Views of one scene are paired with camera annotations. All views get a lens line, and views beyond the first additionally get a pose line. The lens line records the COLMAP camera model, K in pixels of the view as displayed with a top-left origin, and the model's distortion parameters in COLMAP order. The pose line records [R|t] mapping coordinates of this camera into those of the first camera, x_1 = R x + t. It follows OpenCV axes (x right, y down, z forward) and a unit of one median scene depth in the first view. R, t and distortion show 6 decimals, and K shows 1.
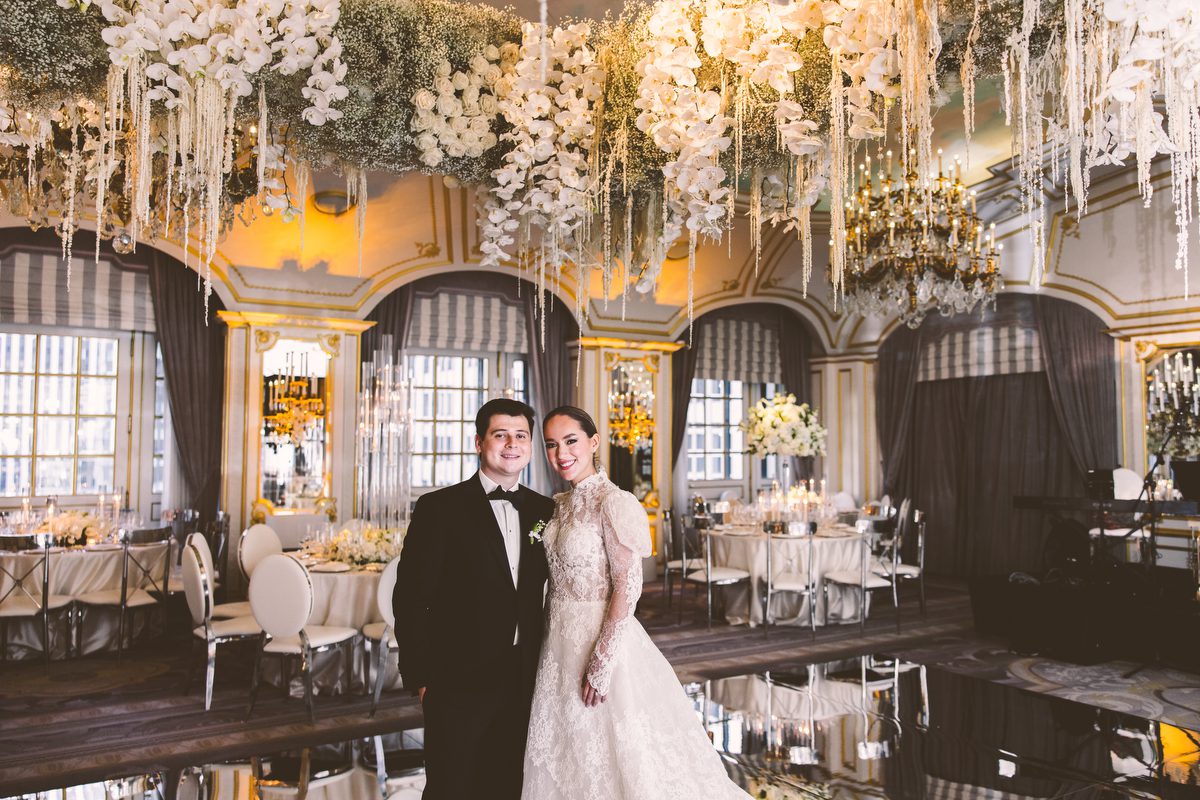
lens RADIAL K [[984.6, 0, 605.5], [0, 984.6, 409.4], [0, 0, 1]] dist [0.008431, 0.000295]
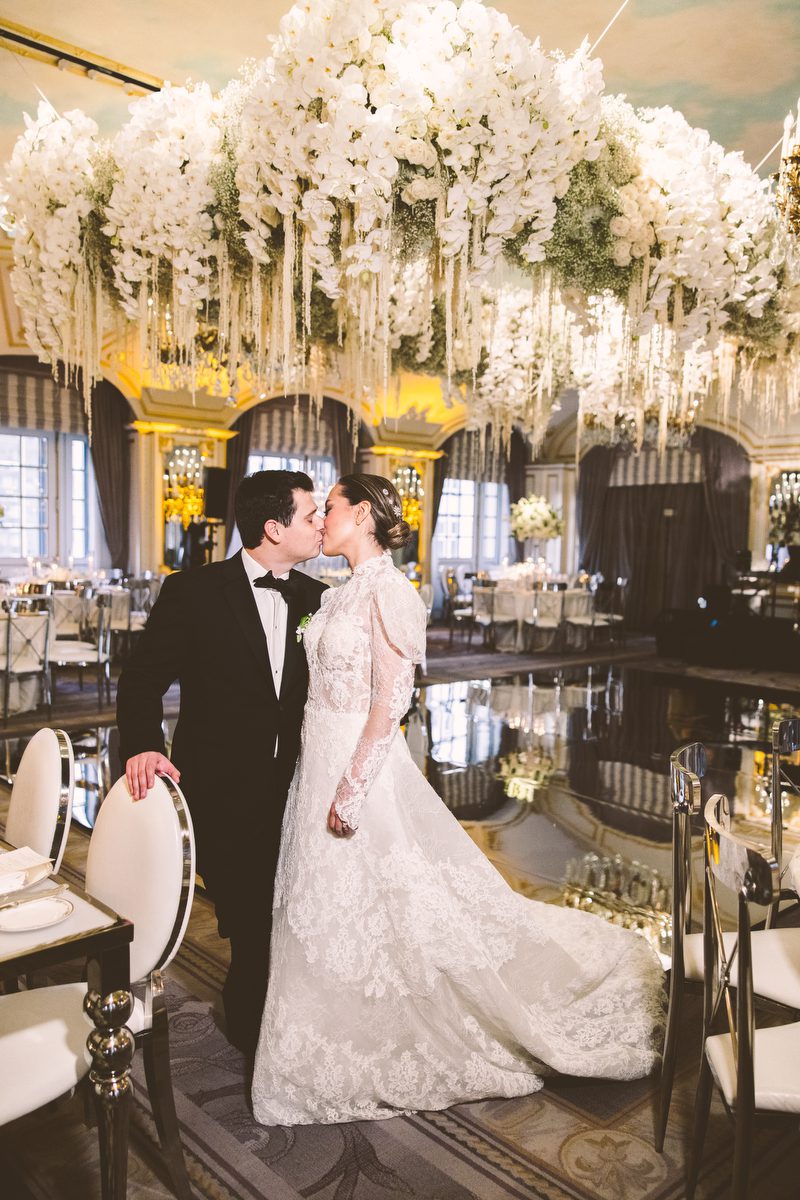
lens RADIAL K [[984.6, 0, 392.2], [0, 984.6, 616.4], [0, 0, 1]] dist [0.008431, 0.000295]
pose [[0.986559, 0.006624, 0.163273, -0.221165], [-0.025920, 0.992871, 0.116338, -0.001425], [-0.161338, -0.119007, 0.979698, -0.331467]]
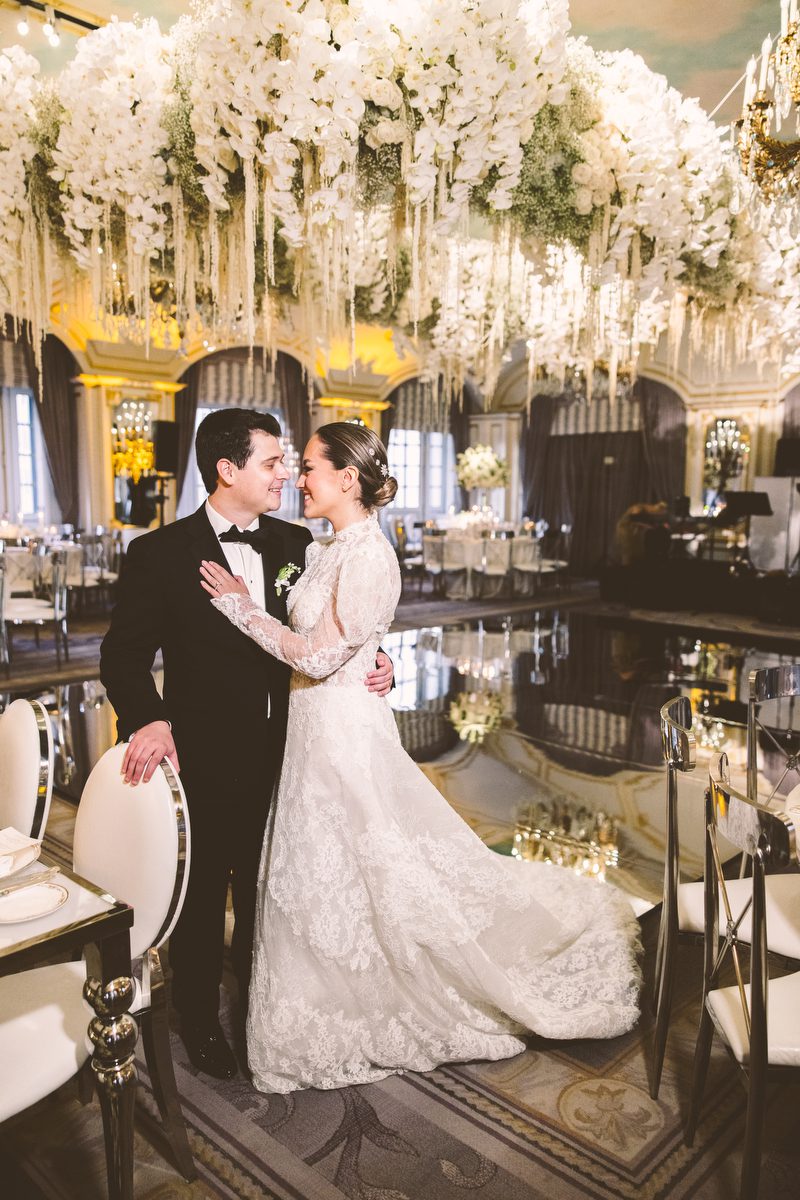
lens RADIAL K [[953.7, 0, 391.9], [0, 953.7, 611.2], [0, 0, 1]] dist [0.010218, -0.002738]
pose [[0.975225, -0.022404, 0.220080, -0.229348], [-0.014471, 0.986266, 0.164528, -0.002919], [-0.220743, -0.163637, 0.961507, -0.316682]]
